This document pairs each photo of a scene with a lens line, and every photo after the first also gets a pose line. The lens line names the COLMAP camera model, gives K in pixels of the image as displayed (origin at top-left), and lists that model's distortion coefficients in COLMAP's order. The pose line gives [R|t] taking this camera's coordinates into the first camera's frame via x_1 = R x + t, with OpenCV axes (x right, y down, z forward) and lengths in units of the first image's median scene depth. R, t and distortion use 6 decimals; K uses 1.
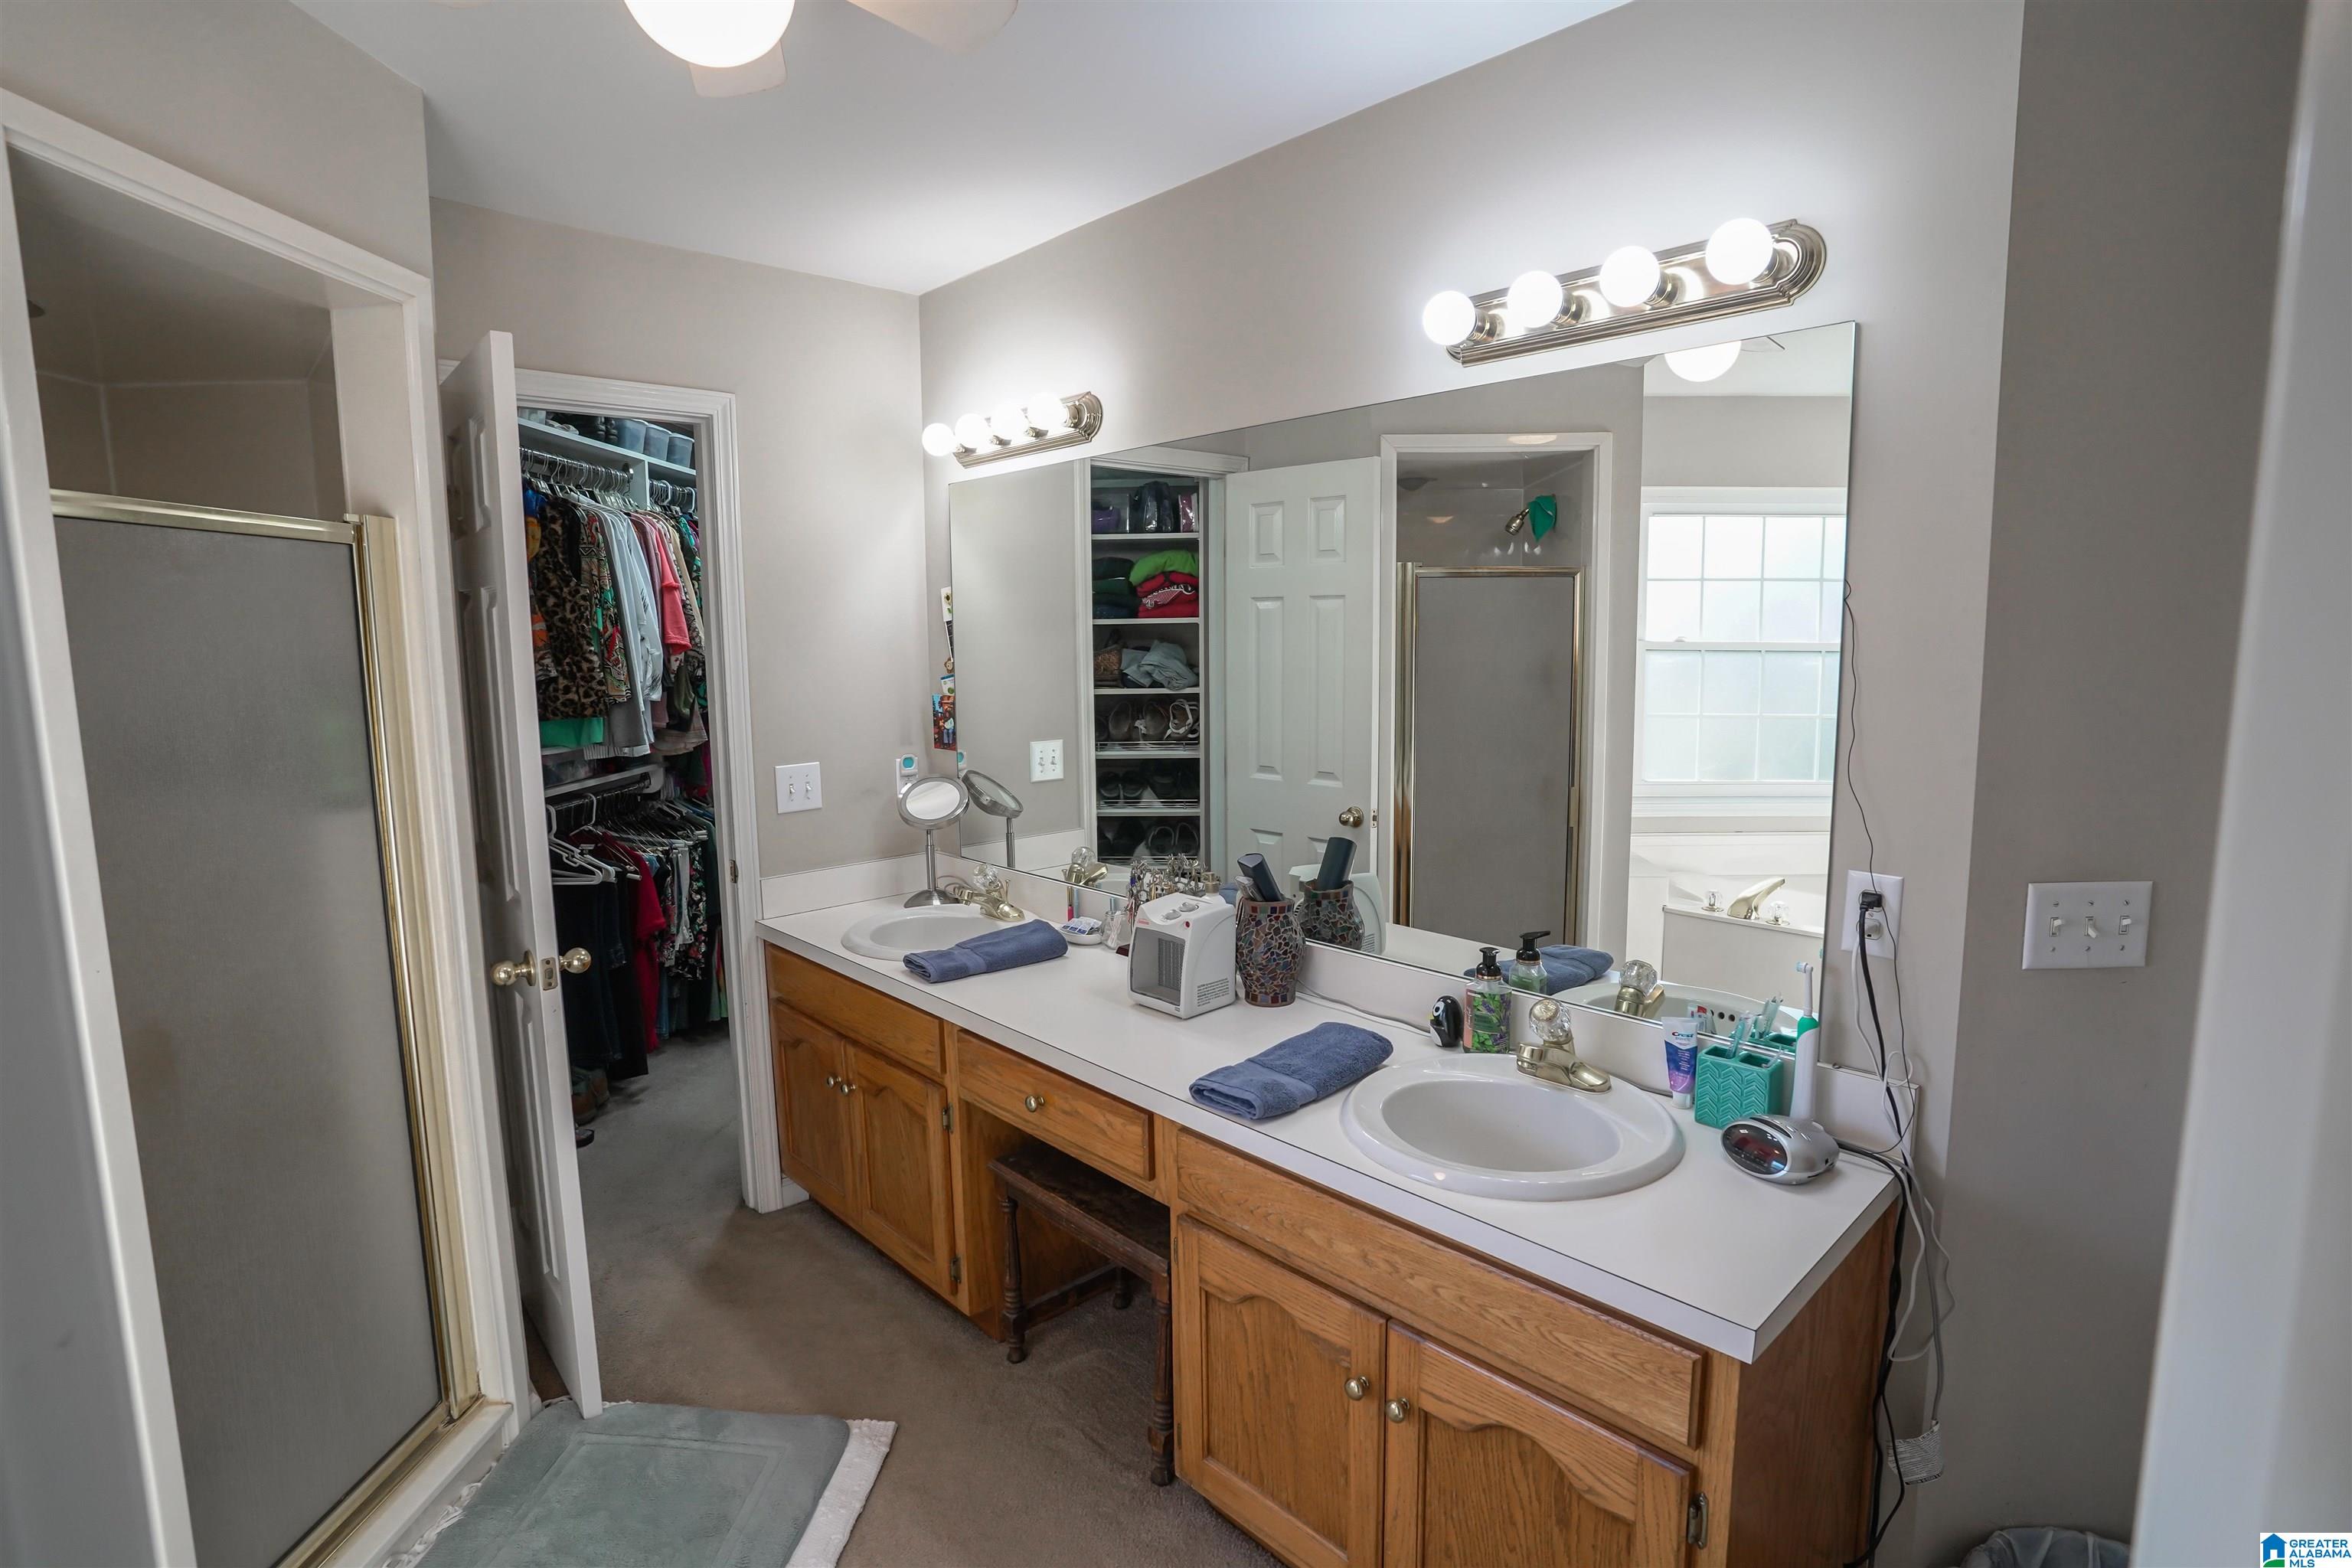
lens RADIAL K [[1195.6, 0, 1181.7], [0, 1195.6, 782.7], [0, 0, 1]] dist [-0.079584, 0.054898]
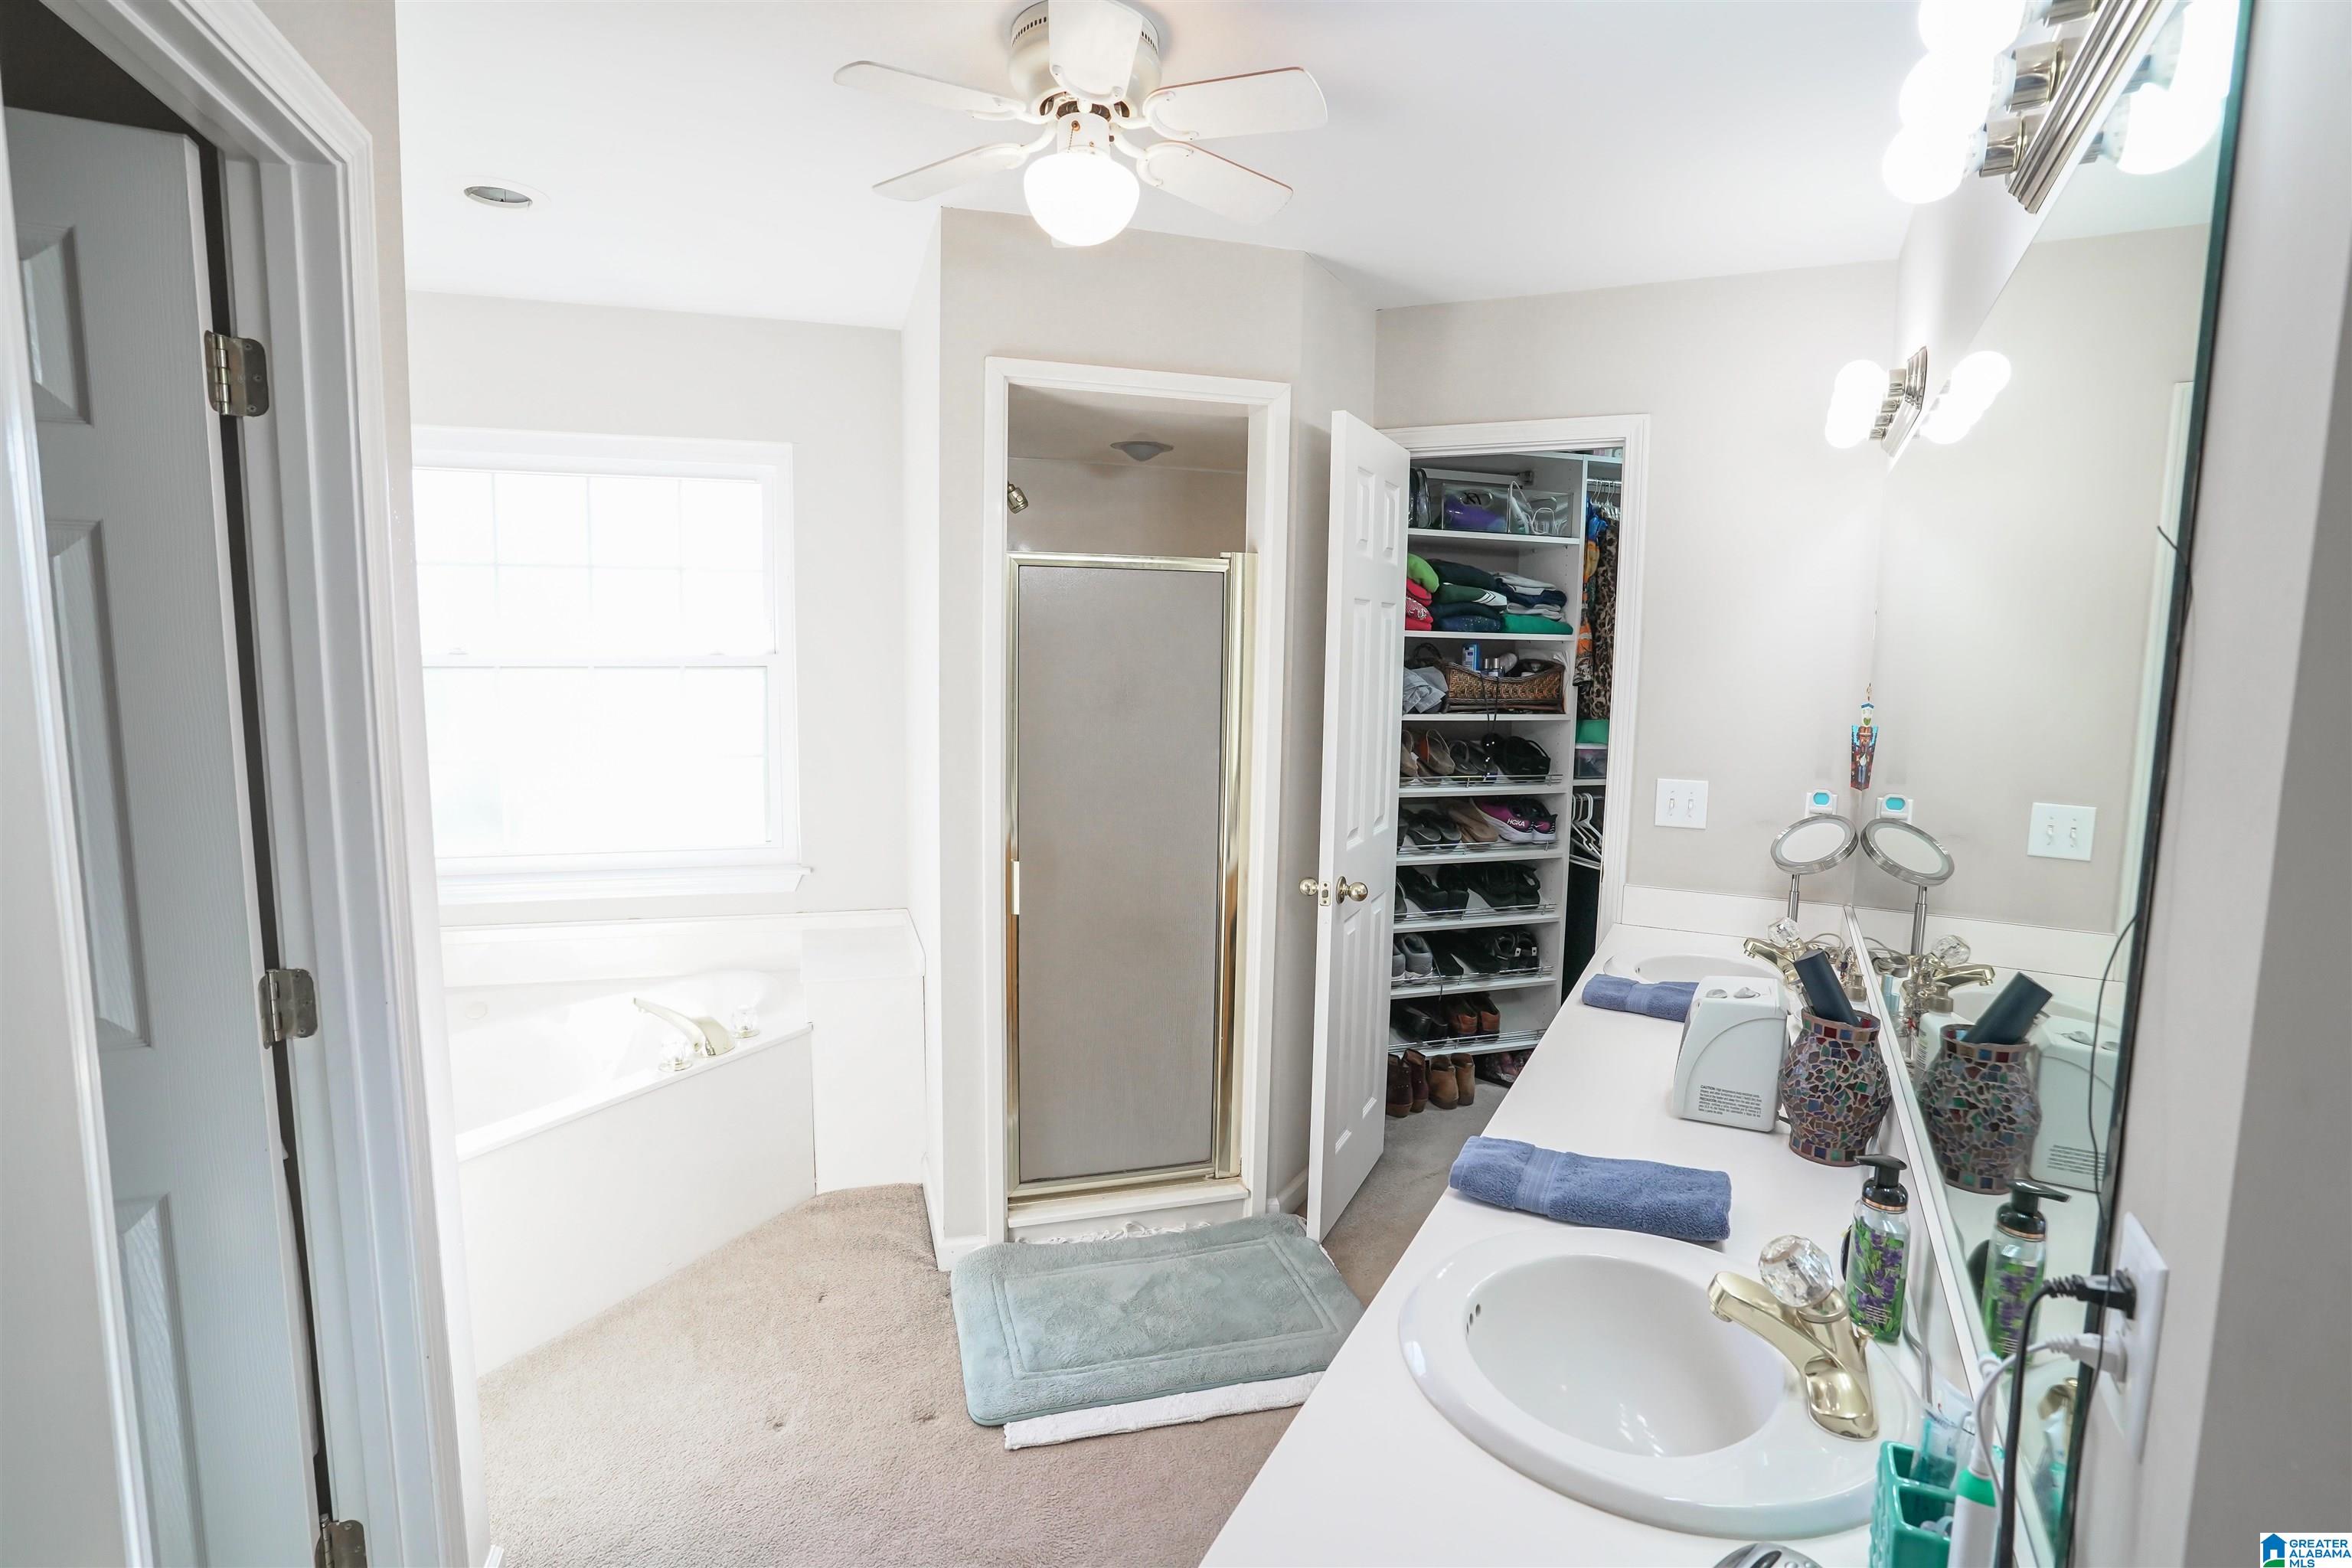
lens RADIAL K [[1195.6, 0, 1181.7], [0, 1195.6, 782.7], [0, 0, 1]] dist [-0.079584, 0.054898]
pose [[0.328883, 0.127719, -0.935694, 0.433073], [-0.138671, 0.986604, 0.085927, -0.037850], [0.934134, 0.101493, 0.342188, 0.257309]]
